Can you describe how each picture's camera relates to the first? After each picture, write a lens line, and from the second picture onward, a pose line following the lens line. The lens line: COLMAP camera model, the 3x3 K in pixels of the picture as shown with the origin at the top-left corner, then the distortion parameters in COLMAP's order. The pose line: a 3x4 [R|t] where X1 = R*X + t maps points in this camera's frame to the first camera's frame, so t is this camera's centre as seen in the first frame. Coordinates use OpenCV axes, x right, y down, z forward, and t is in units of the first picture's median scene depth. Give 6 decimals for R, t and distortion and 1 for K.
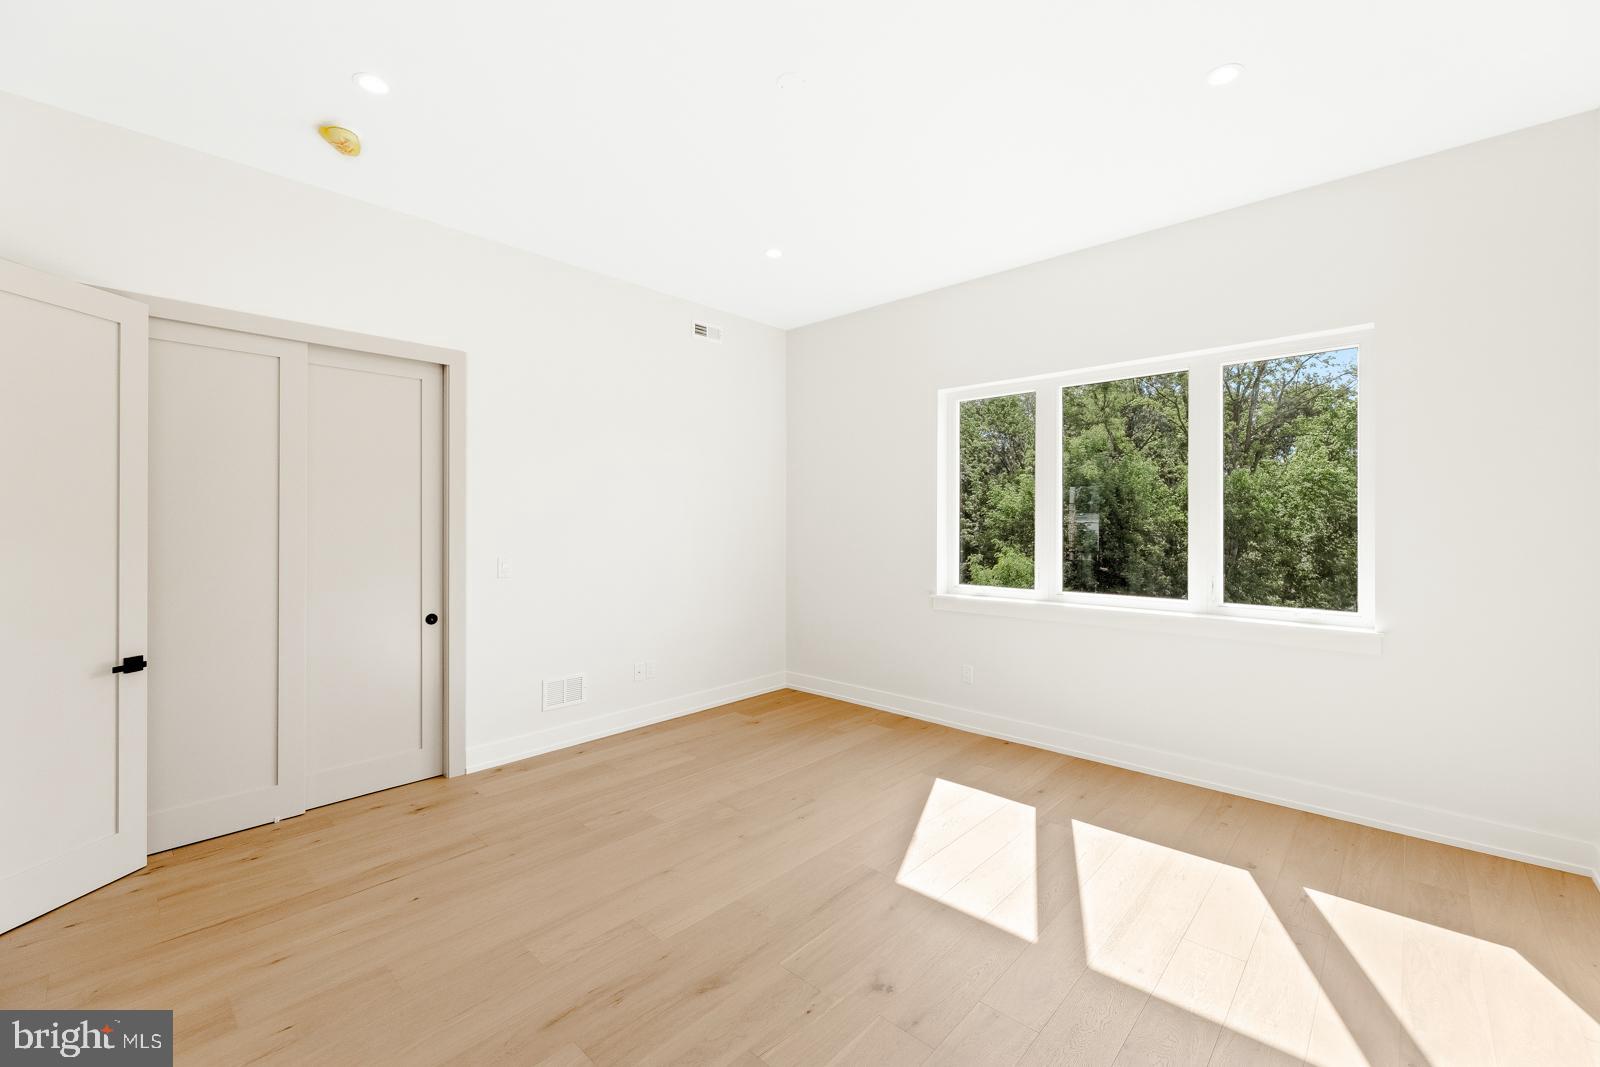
lens RADIAL K [[655.0, 0, 797.5], [0, 655.0, 522.1], [0, 0, 1]] dist [-0.001613, -0.000435]
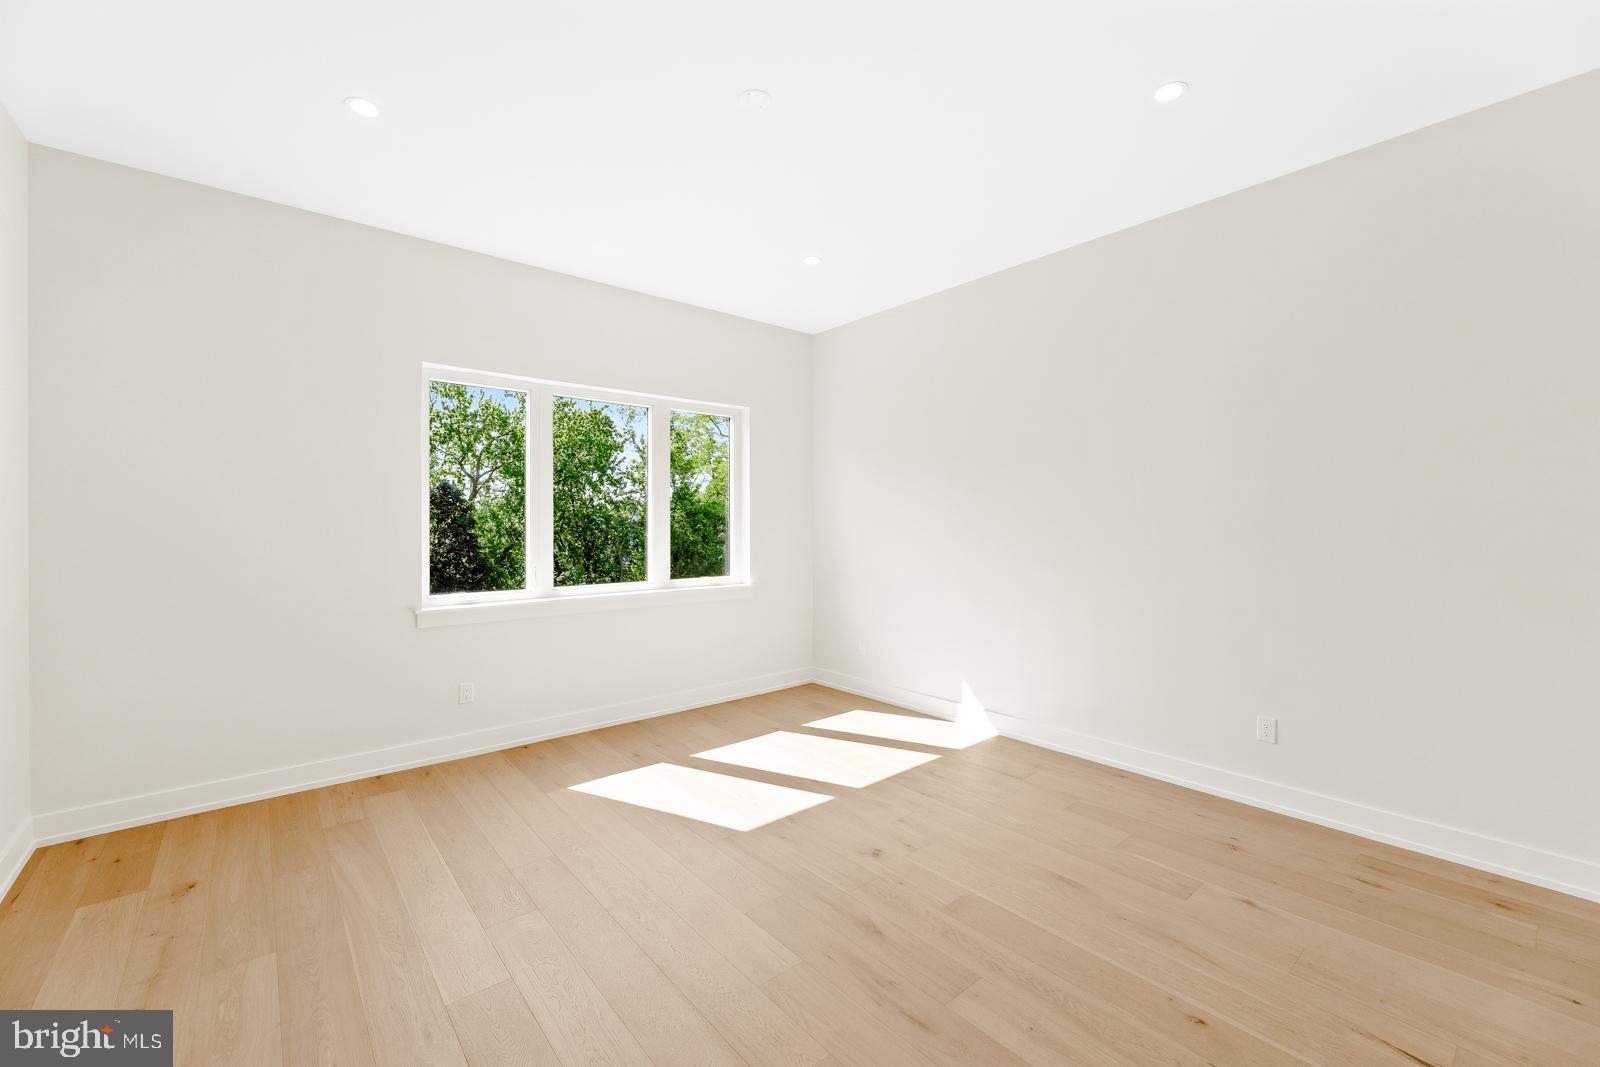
lens RADIAL K [[655.0, 0, 797.5], [0, 655.0, 522.1], [0, 0, 1]] dist [-0.001613, -0.000435]
pose [[0.122451, -0.000588, 0.992474, -0.637083], [0.002157, 0.999998, 0.000326, -0.001654], [-0.992472, 0.002100, 0.122452, 0.489154]]
